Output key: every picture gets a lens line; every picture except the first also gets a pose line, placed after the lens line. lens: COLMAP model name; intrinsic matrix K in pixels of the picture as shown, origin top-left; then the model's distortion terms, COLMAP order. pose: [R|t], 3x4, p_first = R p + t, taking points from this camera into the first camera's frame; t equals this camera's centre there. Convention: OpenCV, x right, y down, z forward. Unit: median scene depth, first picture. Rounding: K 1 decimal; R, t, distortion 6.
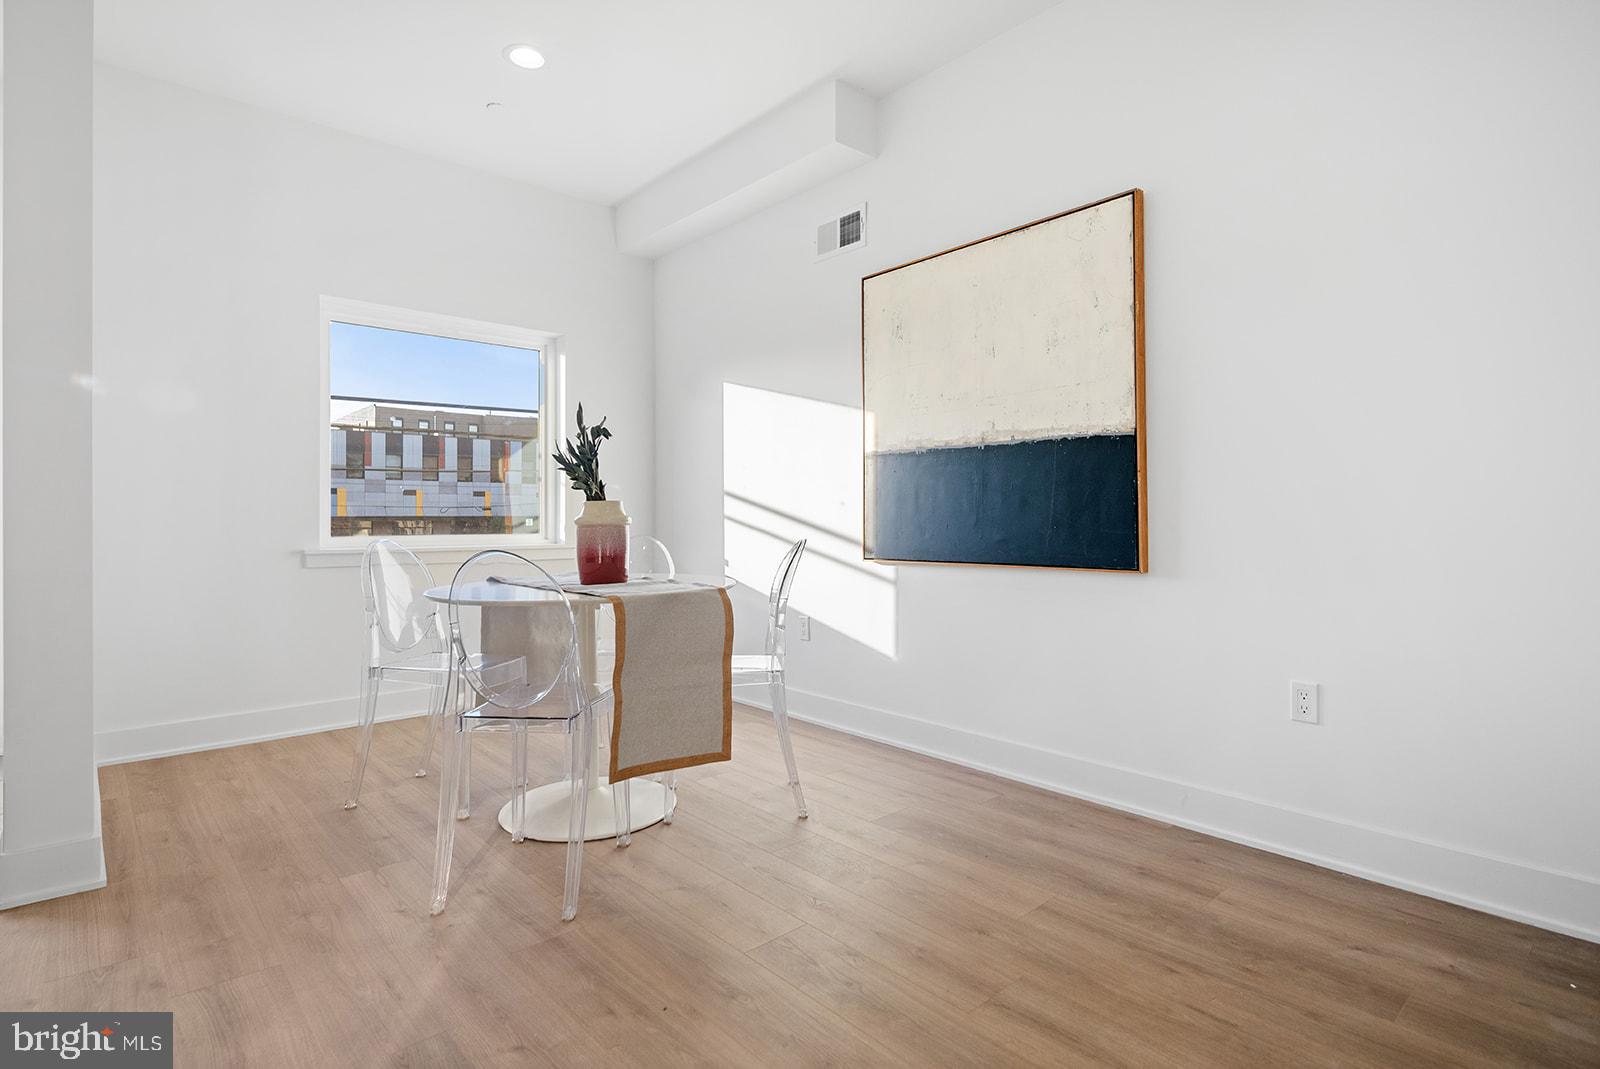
lens RADIAL K [[811.2, 0, 800.0], [0, 811.2, 534.5], [0, 0, 1]] dist [0.003408, 0.000335]
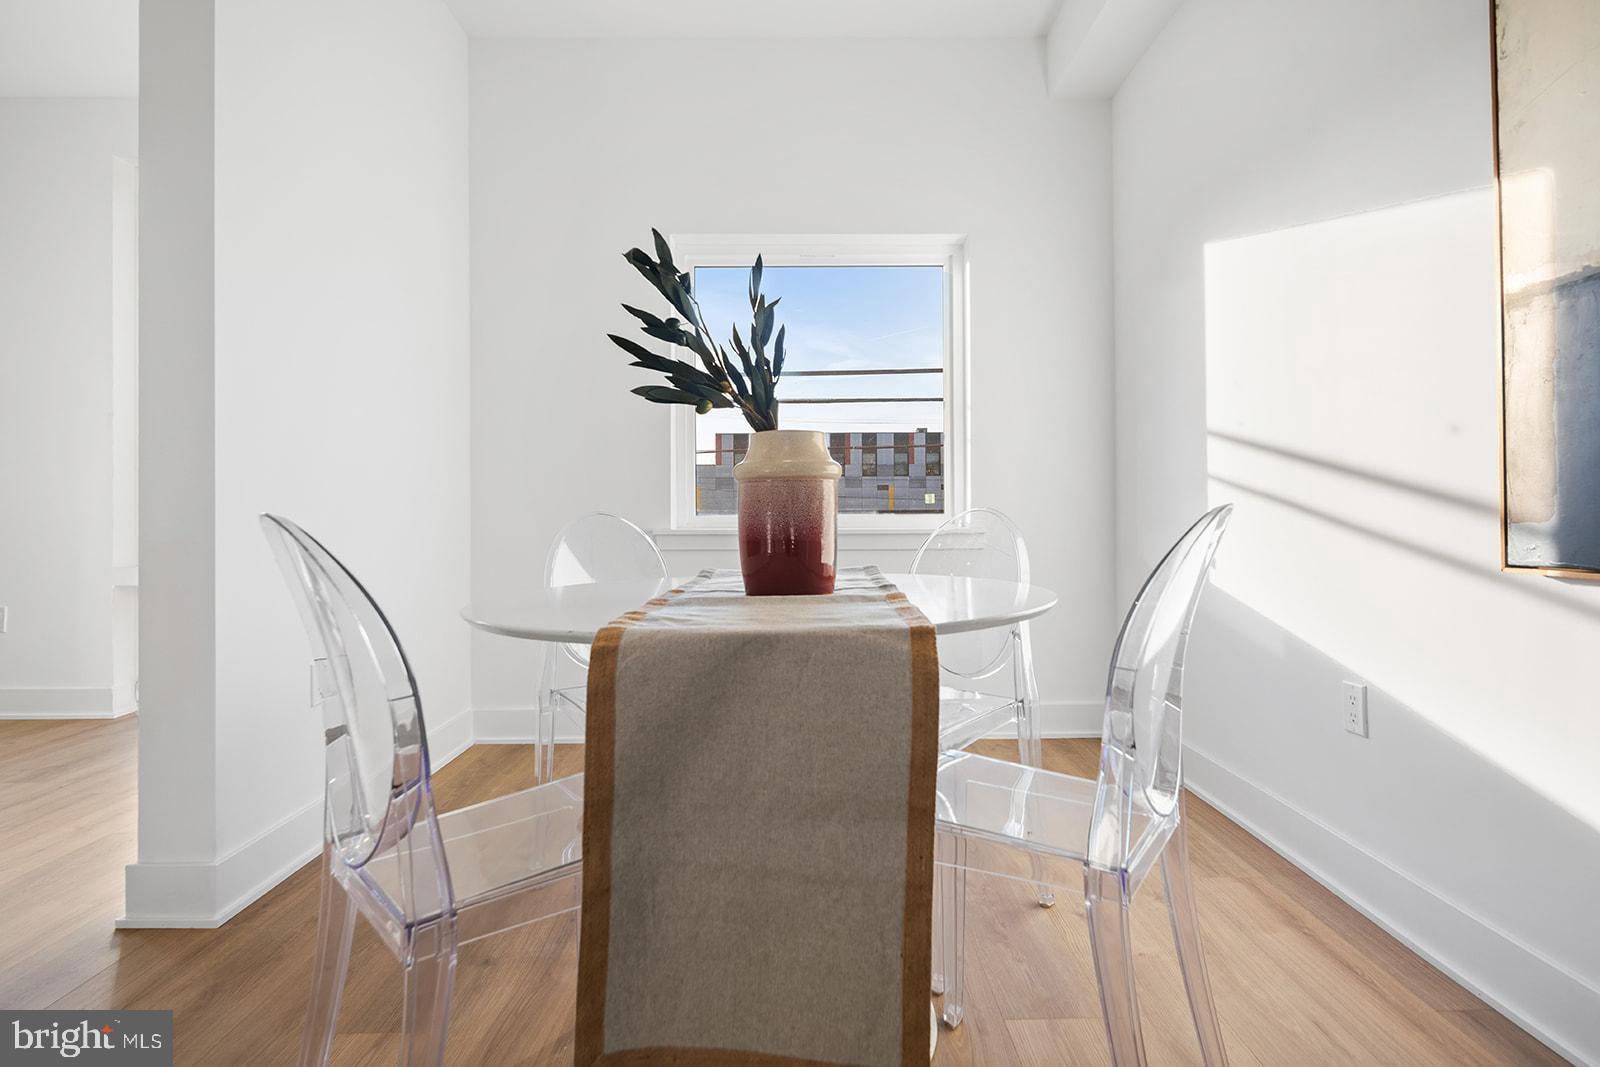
lens RADIAL K [[785.2, 0, 800.0], [0, 785.2, 533.5], [0, 0, 1]] dist [-0.043664, -0.000422]
pose [[0.728566, -0.012682, -0.684858, 0.081003], [0.013102, 0.999904, -0.004578, 0.020087], [0.684850, -0.005637, 0.728662, 0.528533]]
